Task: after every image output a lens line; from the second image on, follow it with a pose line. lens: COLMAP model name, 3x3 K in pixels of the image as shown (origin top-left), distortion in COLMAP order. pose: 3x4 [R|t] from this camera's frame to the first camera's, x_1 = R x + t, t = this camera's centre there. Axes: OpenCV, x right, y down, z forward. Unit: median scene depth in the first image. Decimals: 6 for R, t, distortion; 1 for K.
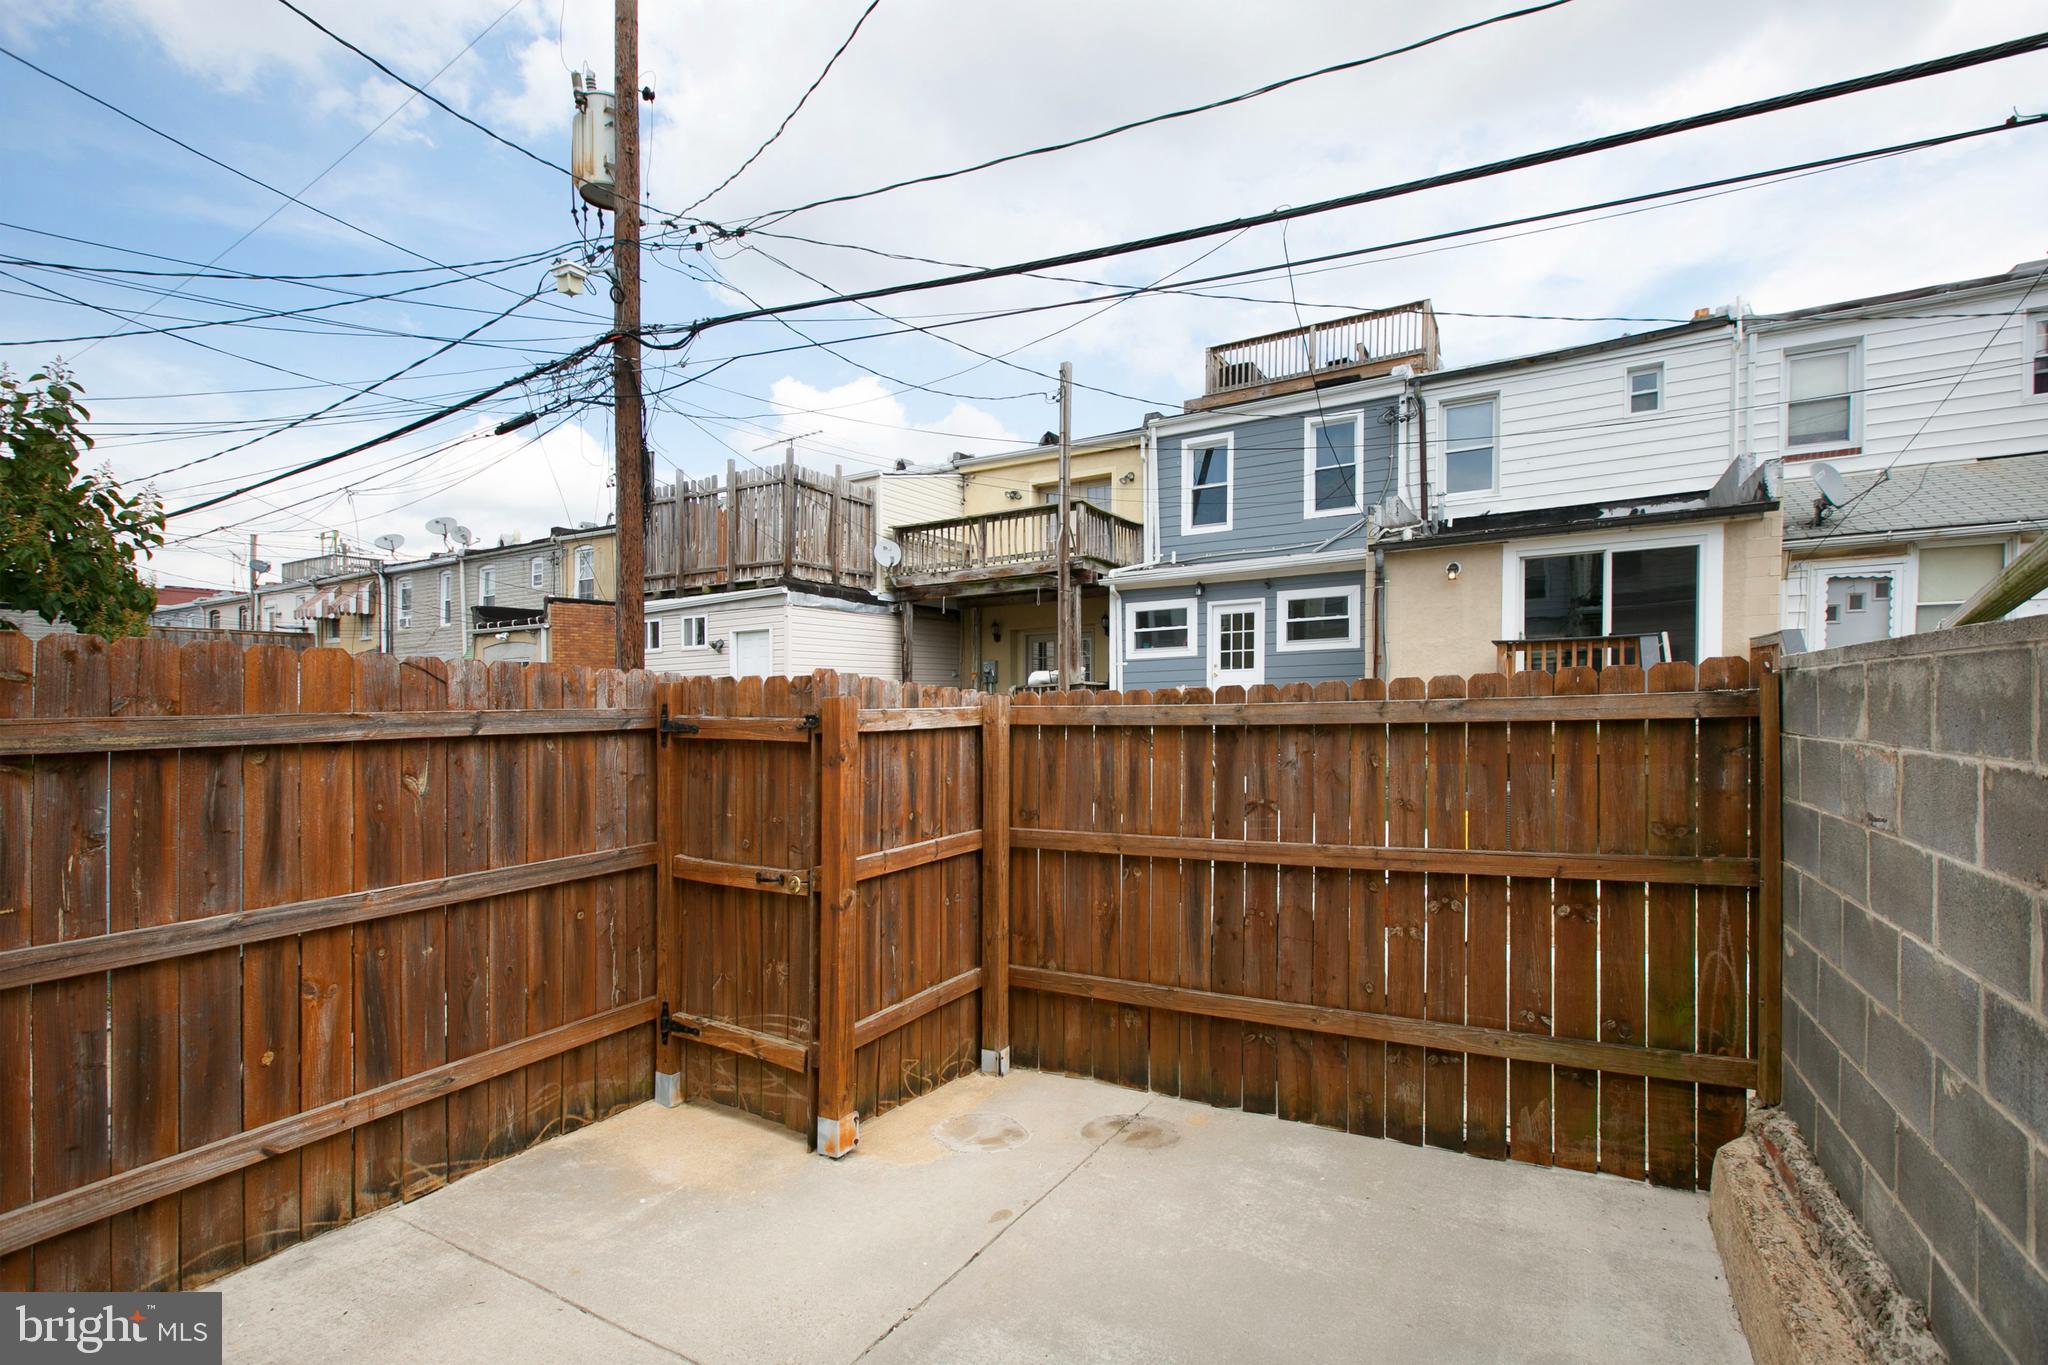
lens RADIAL K [[906.9, 0, 1024.0], [0, 906.9, 682.5], [0, 0, 1]] dist [0.000858, -0.000810]
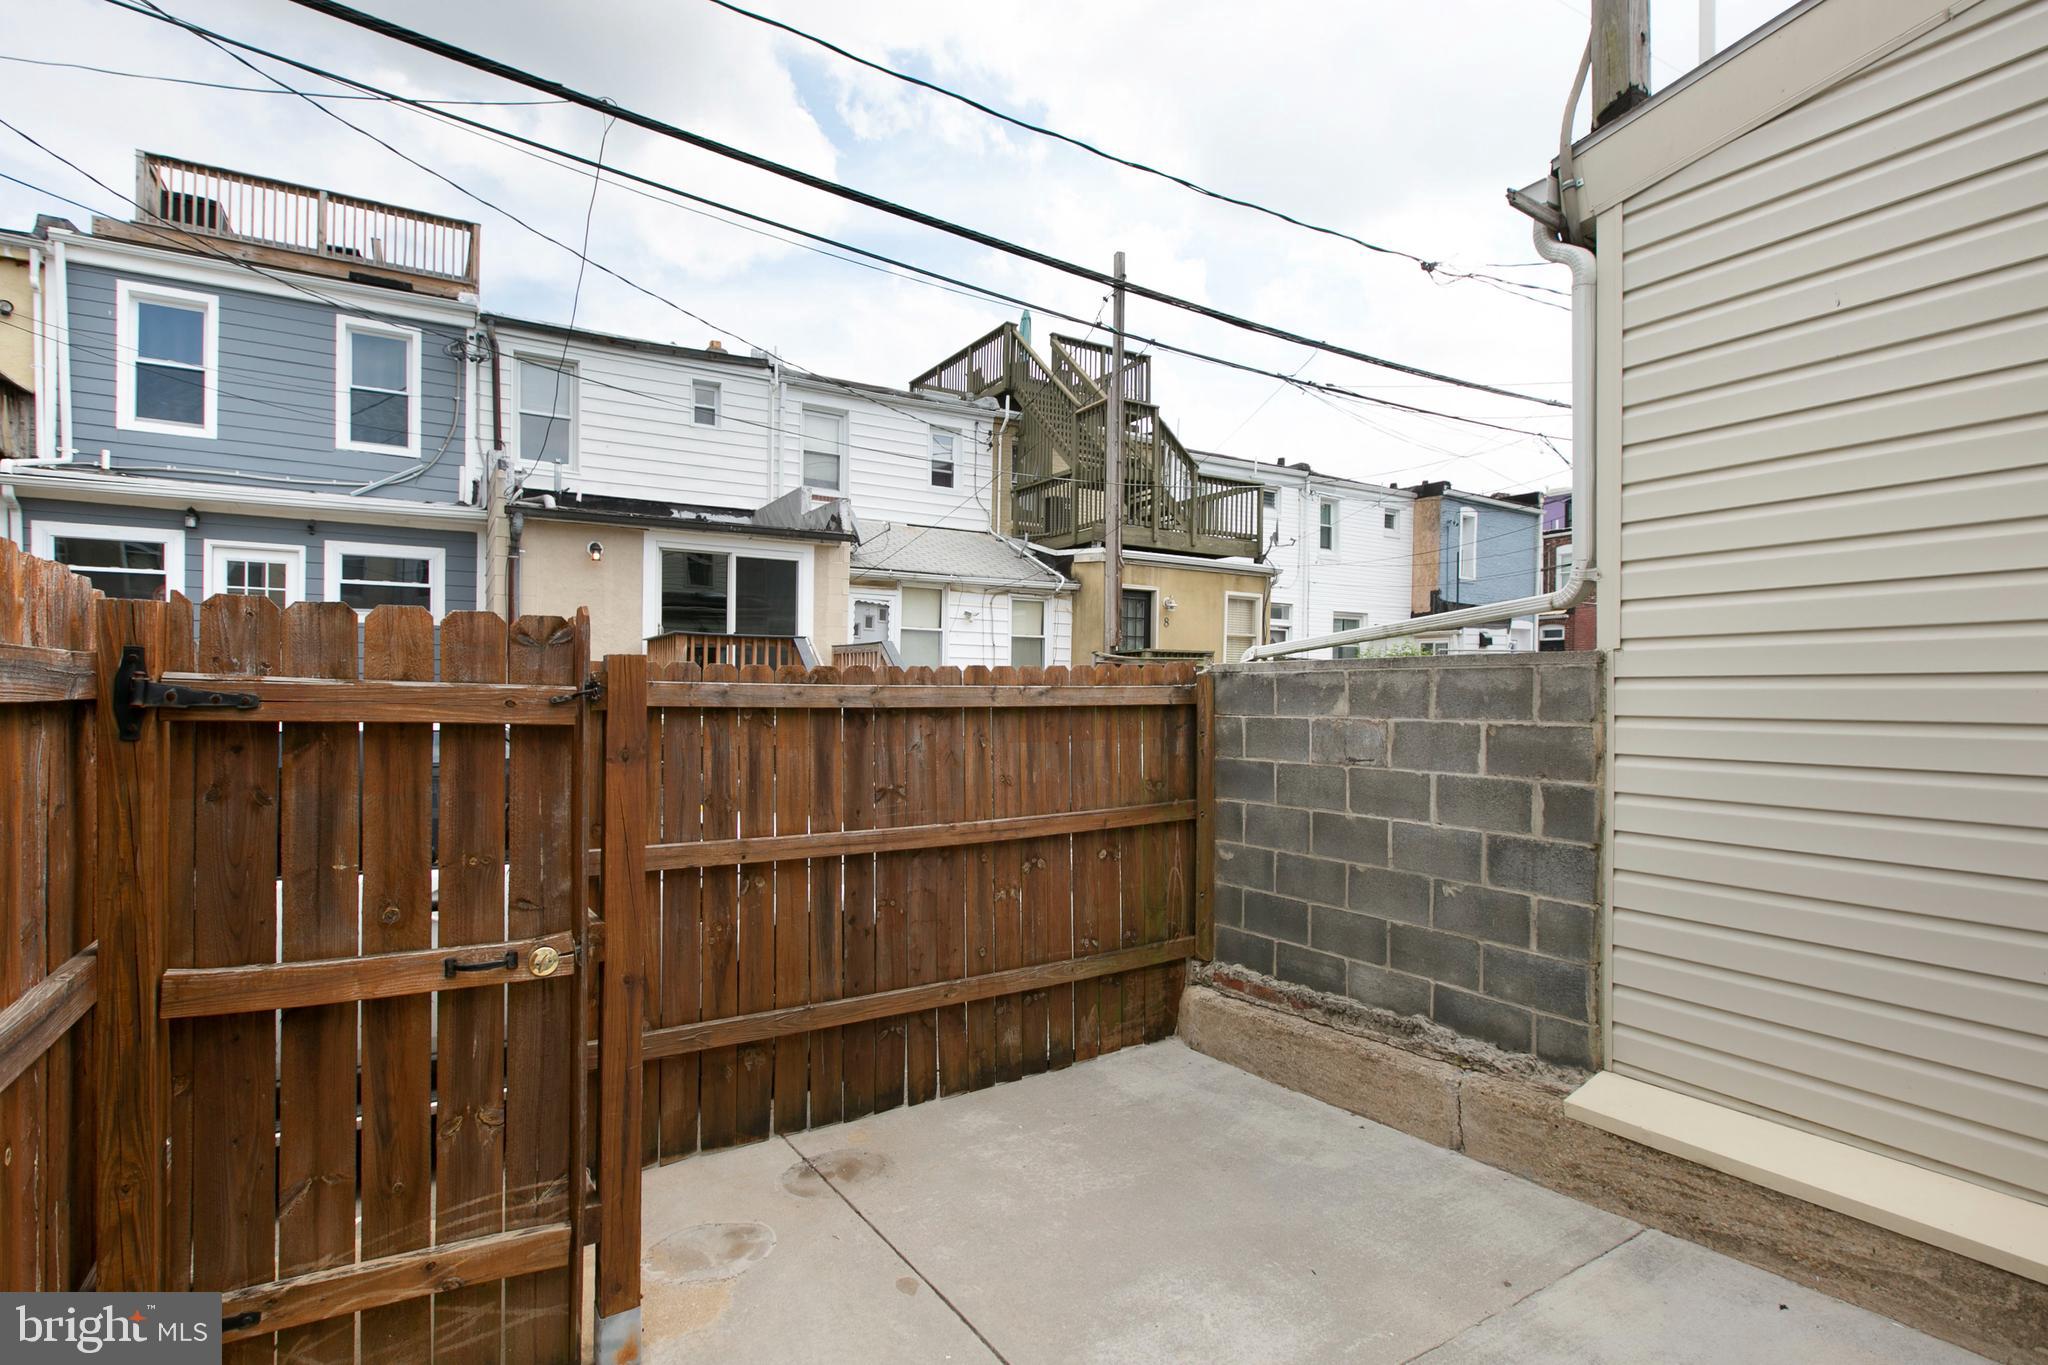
lens RADIAL K [[996.2, 0, 1055.4], [0, 996.2, 685.4], [0, 0, 1]] dist [-0.000193, -0.000140]
pose [[0.479473, 0.030313, 0.877033, -0.190053], [-0.036870, 0.999217, -0.014379, 0.010297], [-0.876782, -0.025441, 0.480215, 0.110105]]
